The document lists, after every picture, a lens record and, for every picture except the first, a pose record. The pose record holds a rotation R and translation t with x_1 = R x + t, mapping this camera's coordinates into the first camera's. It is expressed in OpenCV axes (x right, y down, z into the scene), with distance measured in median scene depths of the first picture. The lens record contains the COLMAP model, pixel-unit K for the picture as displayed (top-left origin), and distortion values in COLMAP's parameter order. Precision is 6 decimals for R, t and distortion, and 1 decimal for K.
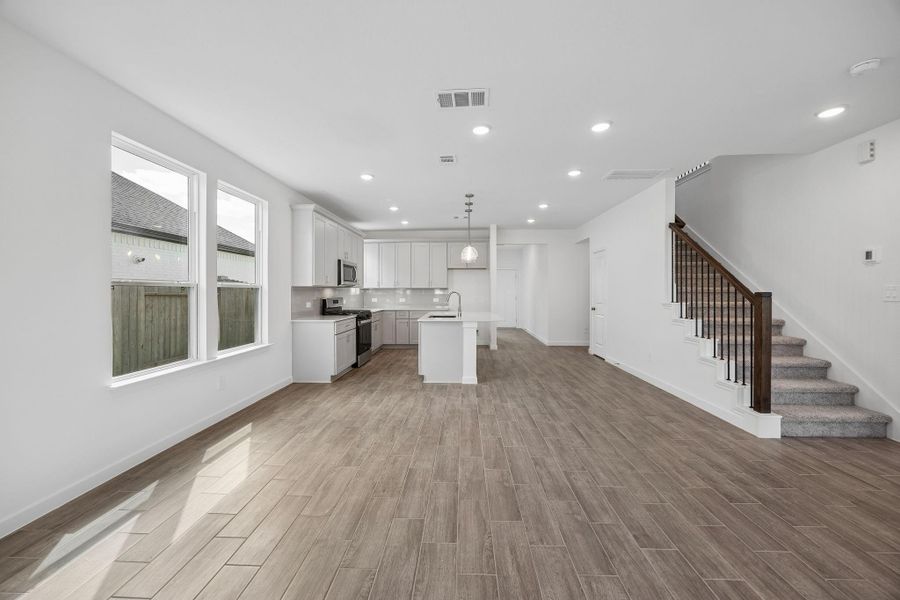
lens RADIAL K [[351.3, 0, 445.3], [0, 351.3, 292.4], [0, 0, 1]] dist [-0.002063, -0.000306]
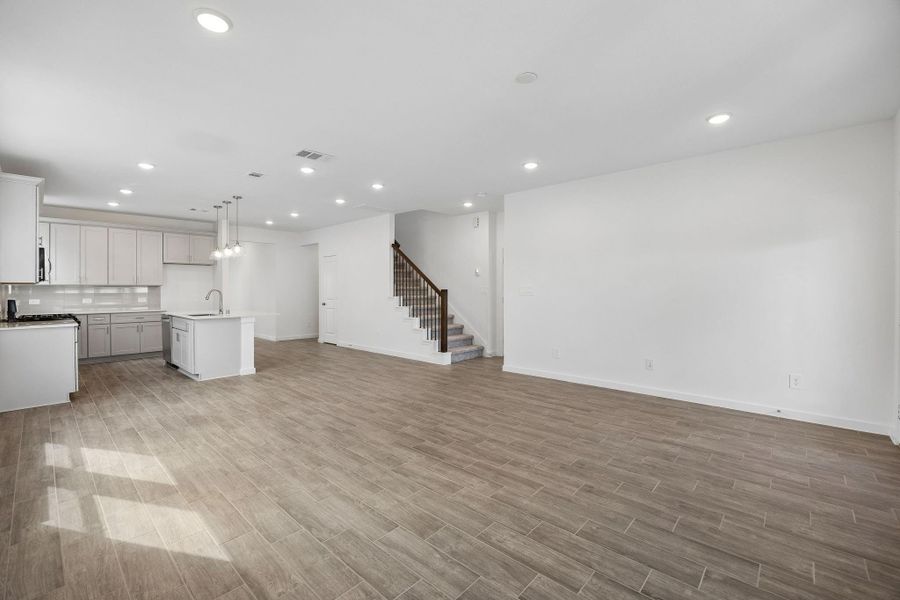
lens RADIAL K [[389.1, 0, 452.7], [0, 389.1, 295.3], [0, 0, 1]] dist [-0.003790, -0.000466]
pose [[0.640635, -0.012809, 0.767739, -0.671693], [0.002925, 0.999894, 0.014242, 0.001046], [-0.767840, -0.006878, 0.640605, -0.382686]]
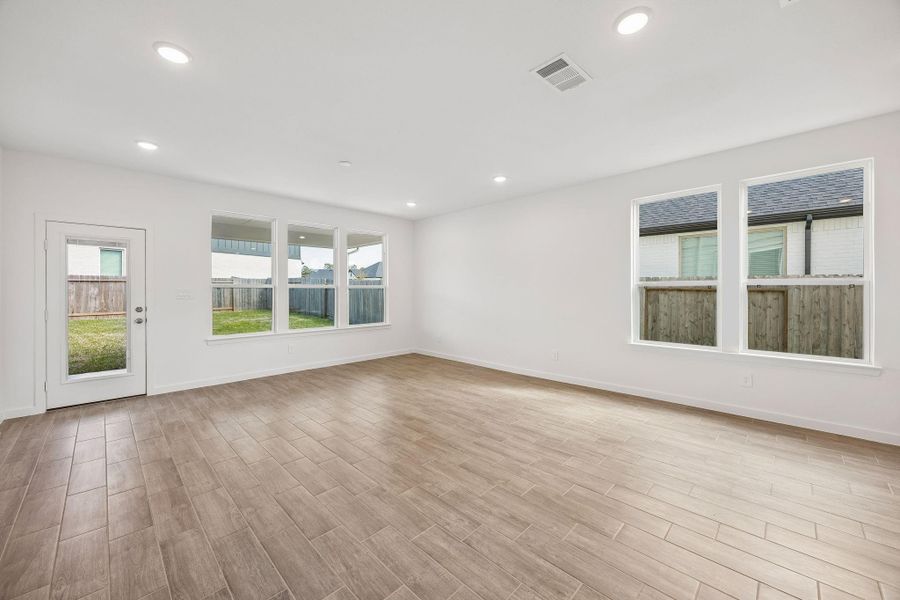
lens RADIAL K [[351.3, 0, 453.4], [0, 351.3, 290.9], [0, 0, 1]] dist [-0.002063, -0.000306]
pose [[-0.670034, 0.003750, -0.742321, 0.736049], [0.002642, 0.999993, 0.002668, -0.004843], [0.742326, -0.000174, -0.670039, 1.142250]]
